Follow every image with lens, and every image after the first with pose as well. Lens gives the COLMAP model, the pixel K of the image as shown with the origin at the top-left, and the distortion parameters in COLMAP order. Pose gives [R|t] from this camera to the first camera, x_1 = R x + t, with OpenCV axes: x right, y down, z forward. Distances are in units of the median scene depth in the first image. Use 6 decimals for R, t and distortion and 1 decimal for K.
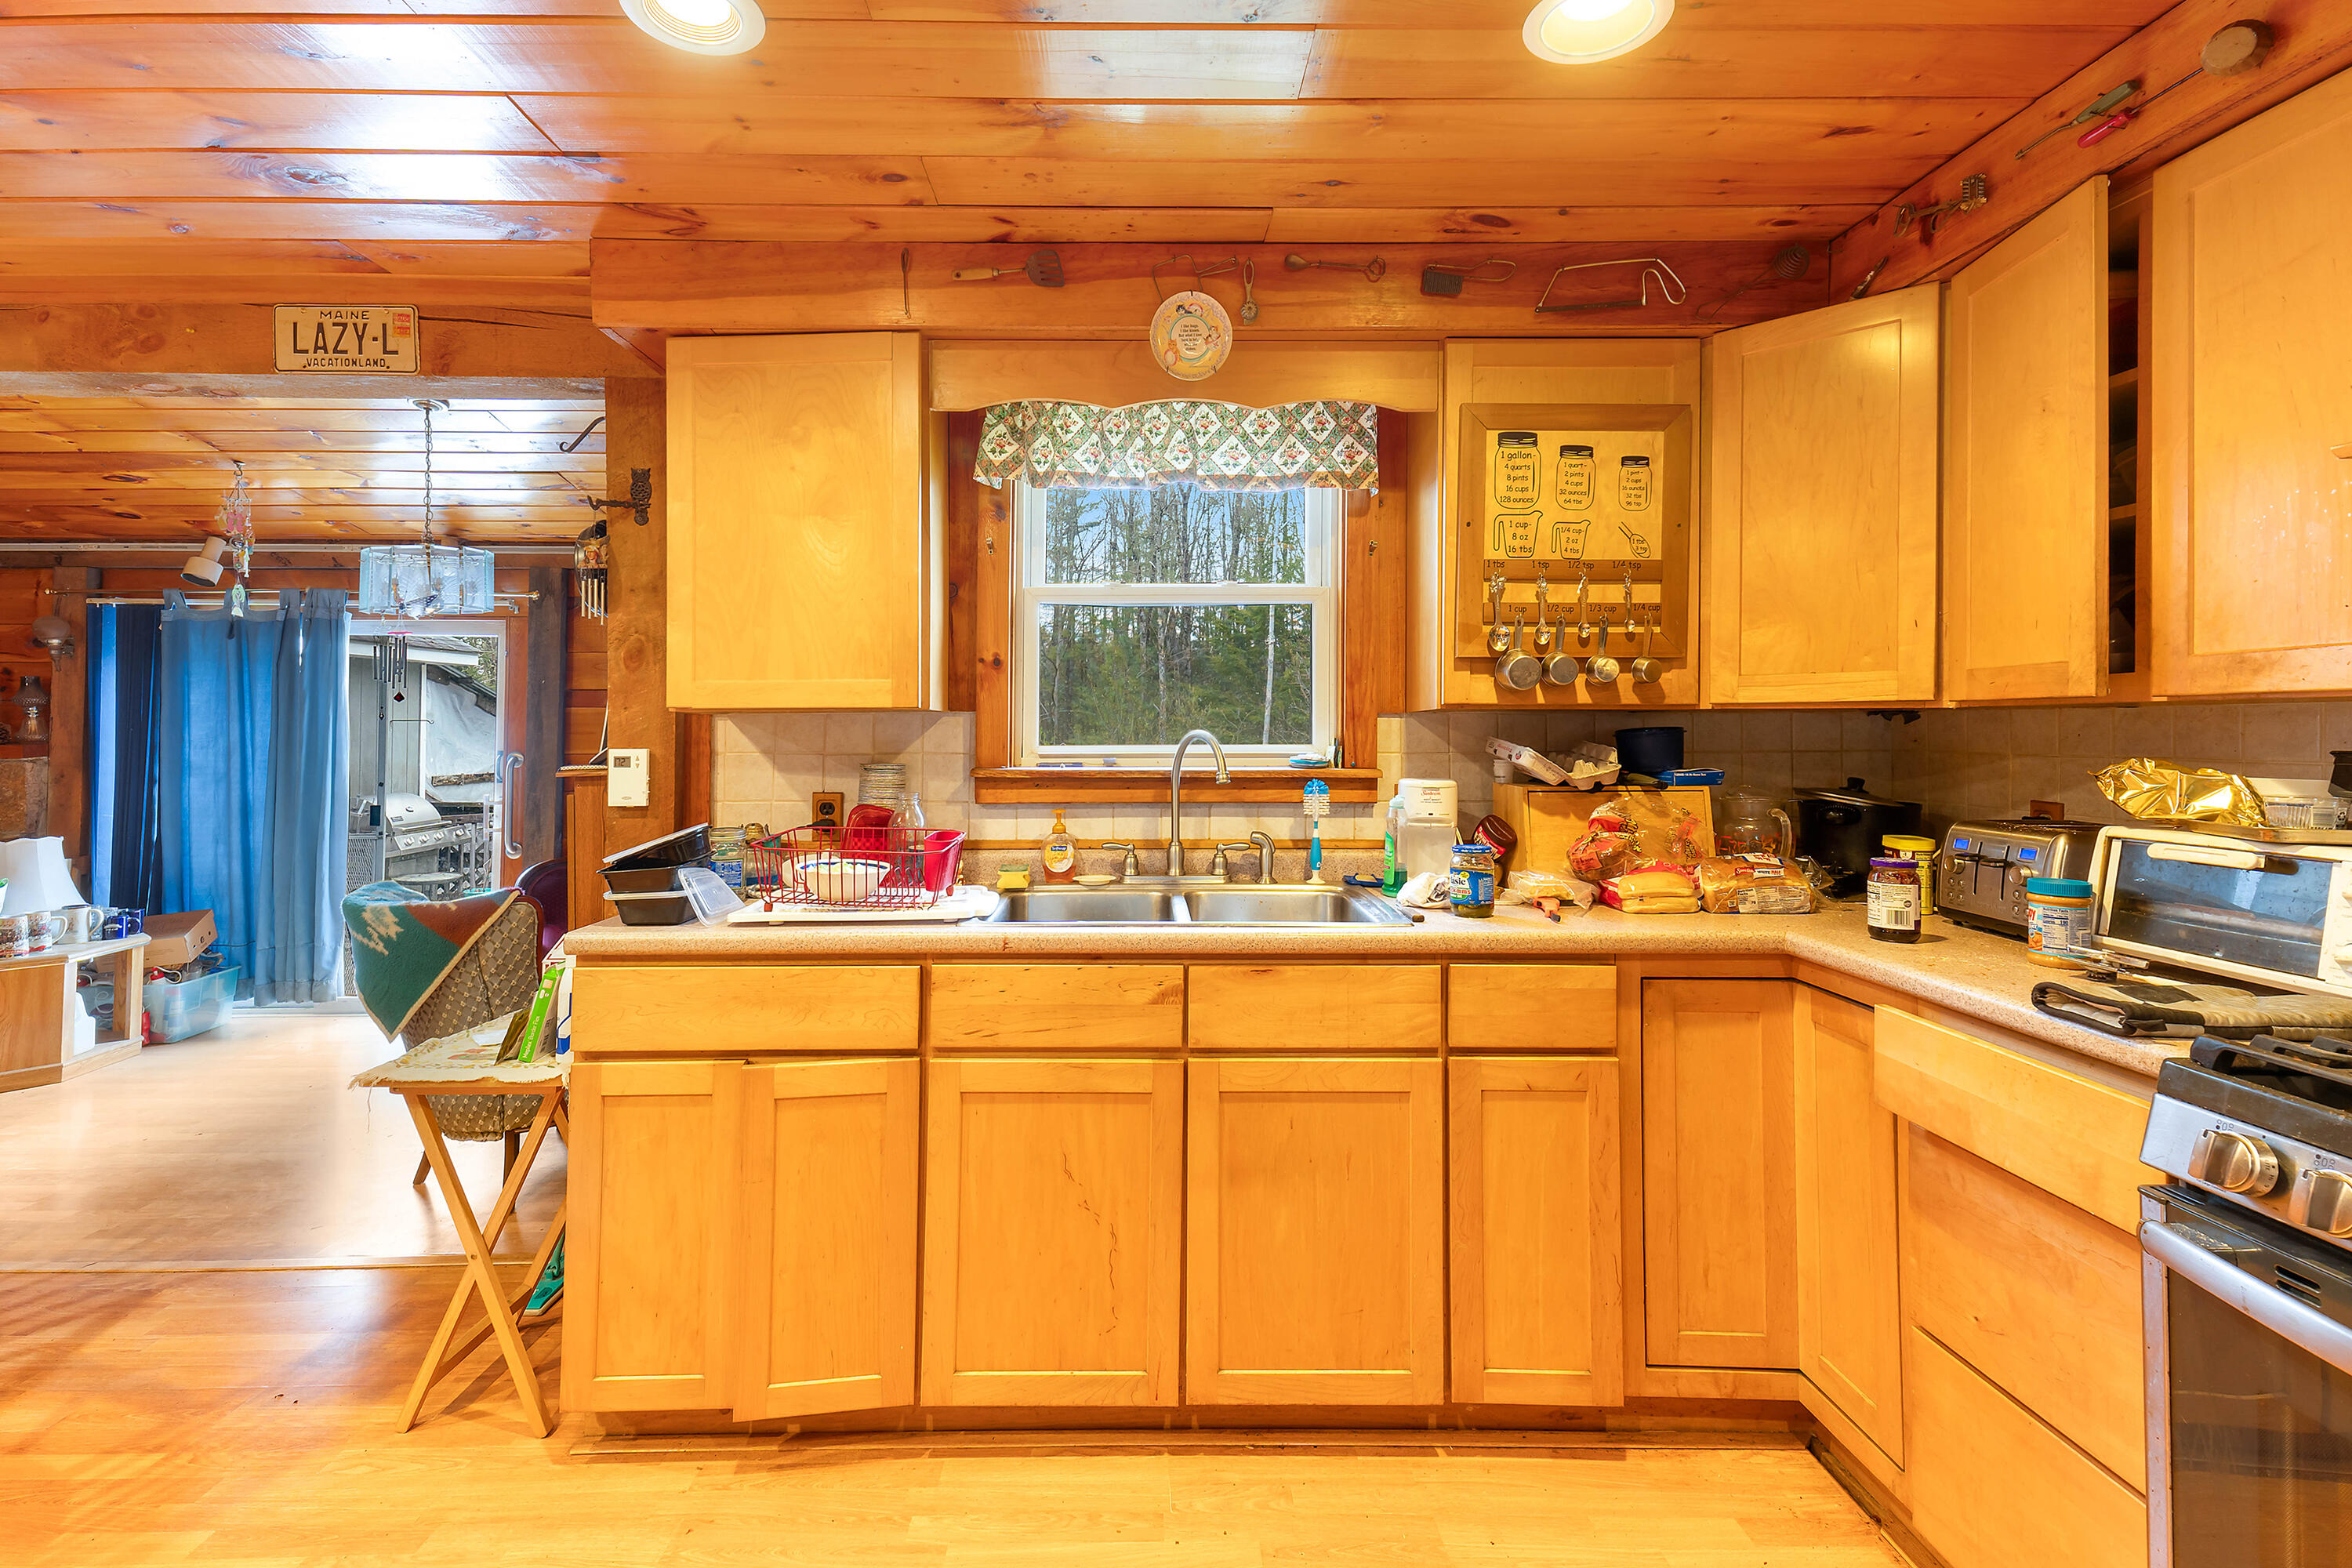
lens RADIAL K [[1185.7, 0, 1172.4], [0, 1185.7, 677.1], [0, 0, 1]] dist [0.046221, 0.000481]
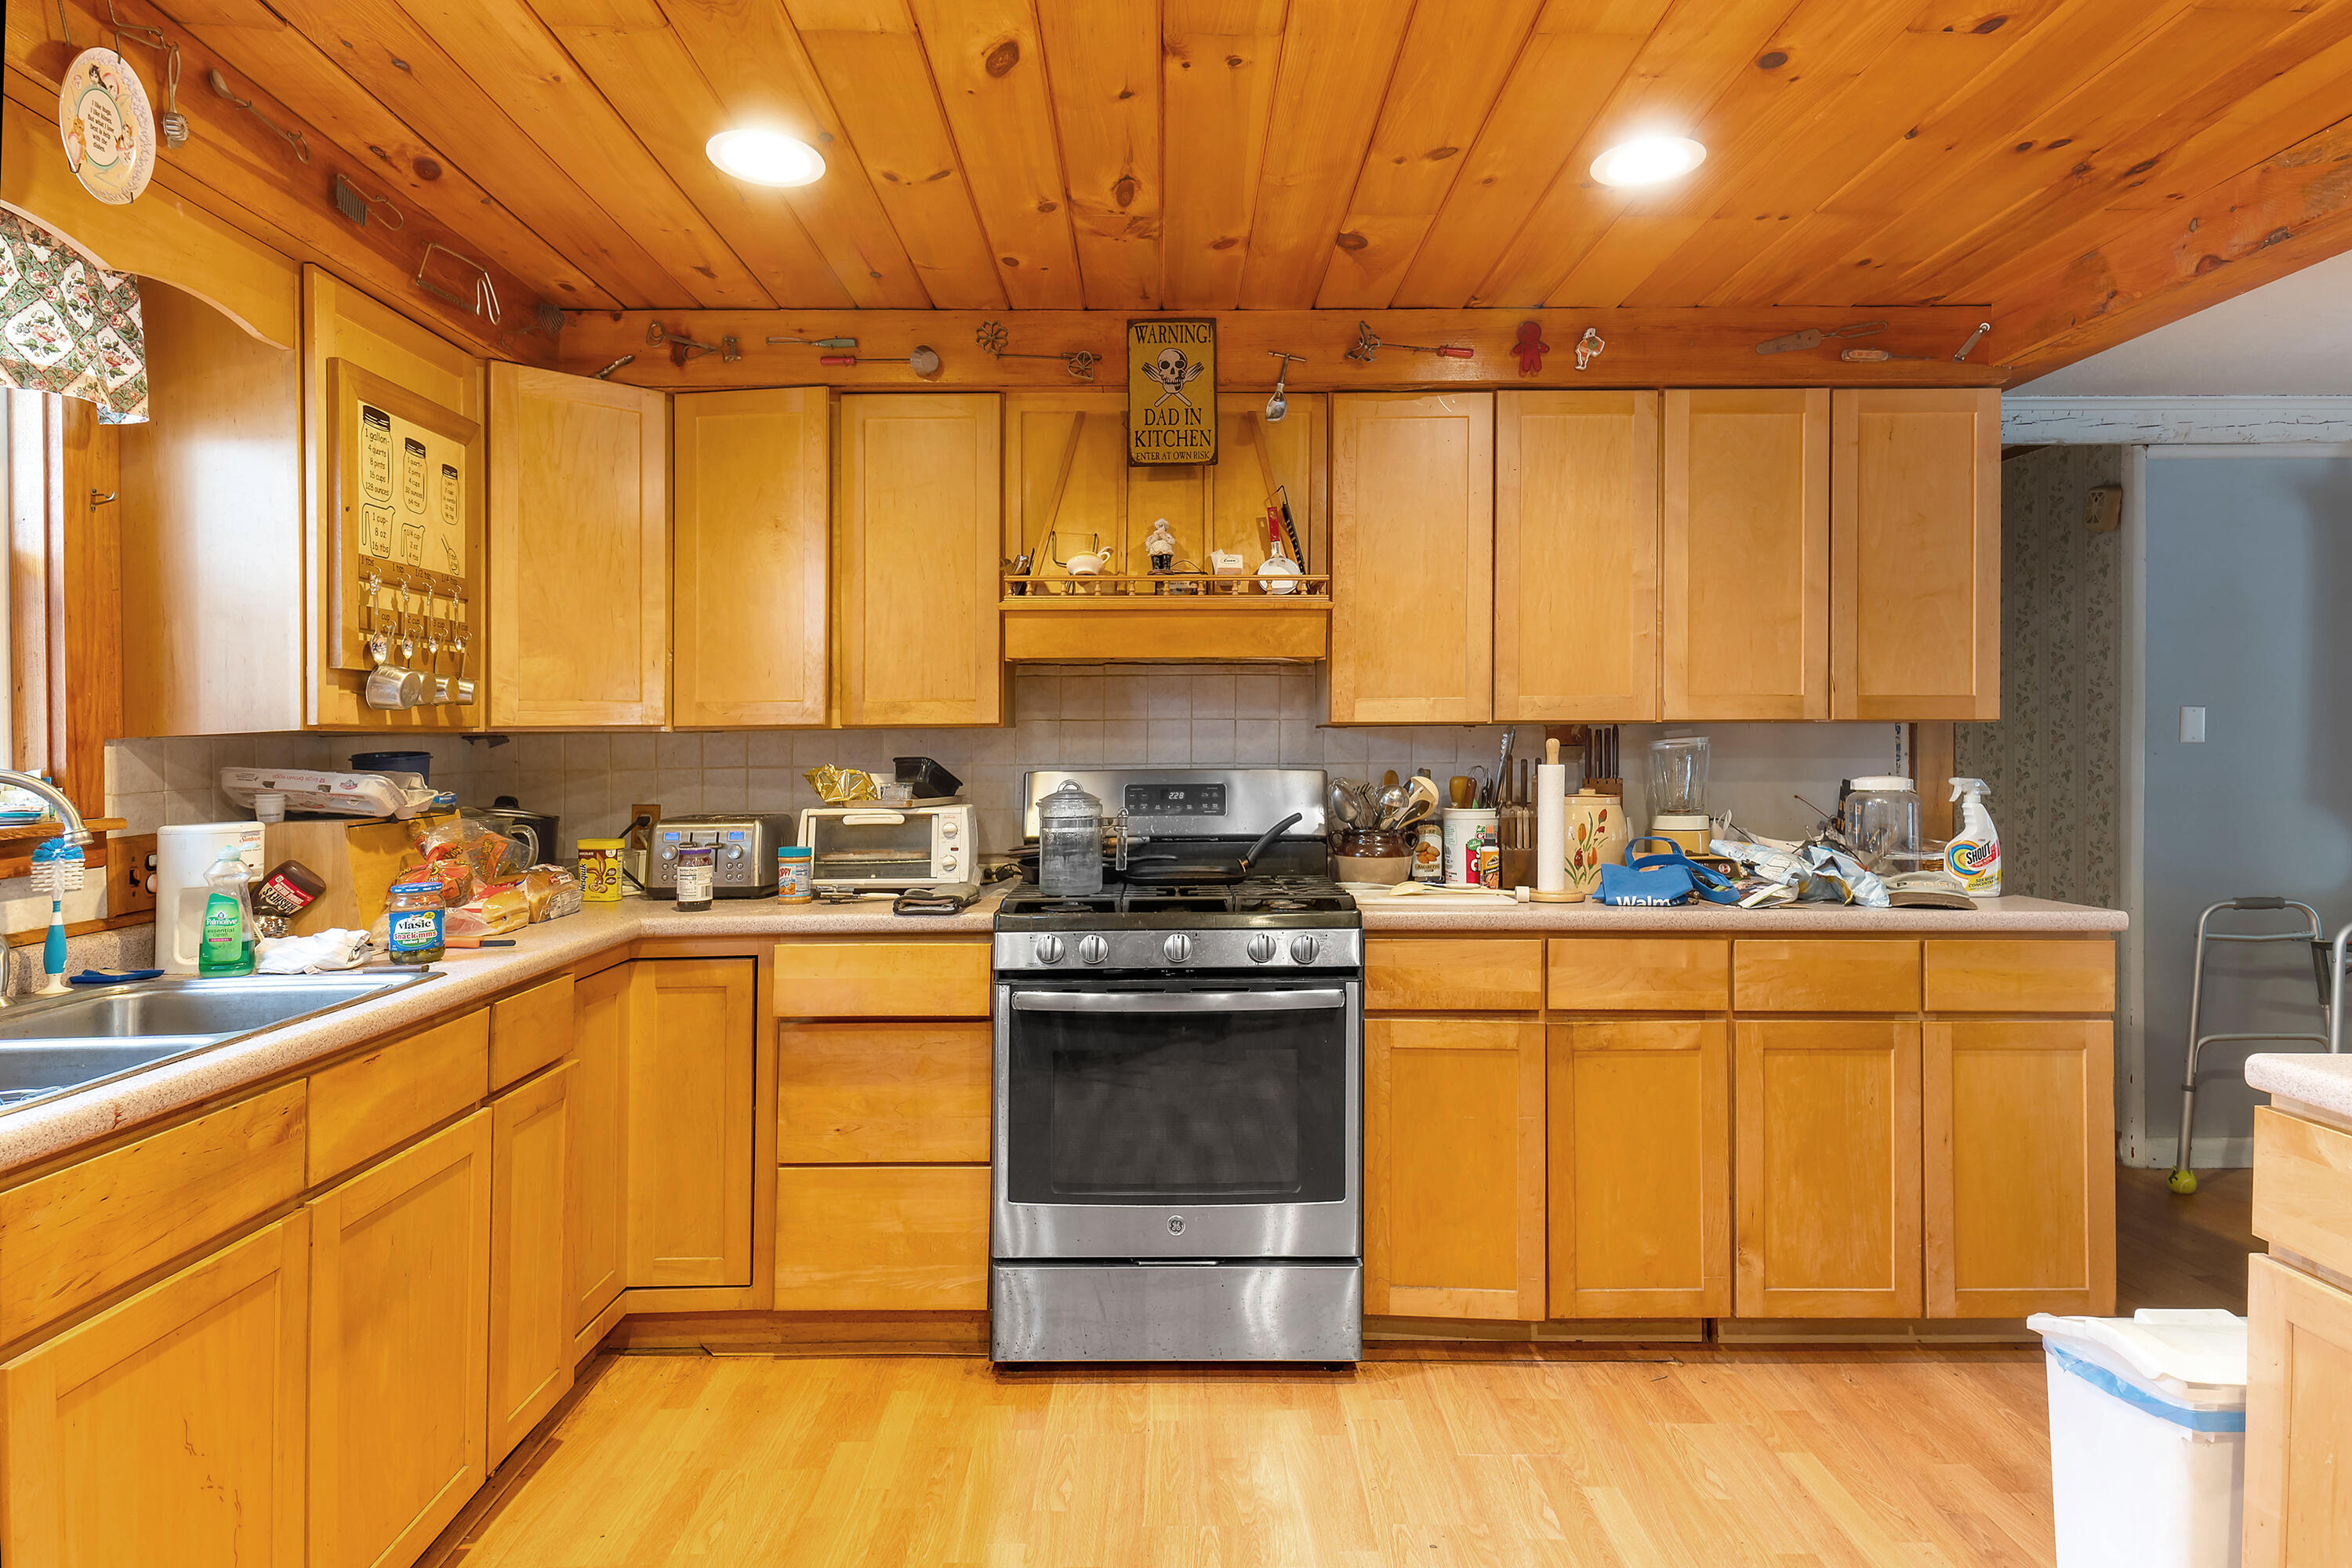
lens RADIAL K [[1464.0, 0, 1174.2], [0, 1464.0, 754.8], [0, 0, 1]] dist [0.268066, 0.000138]
pose [[-0.007858, -0.009253, 0.999926, -0.950591], [-0.027594, 0.999578, 0.009033, 0.019874], [-0.999588, -0.027521, -0.008110, 0.469322]]
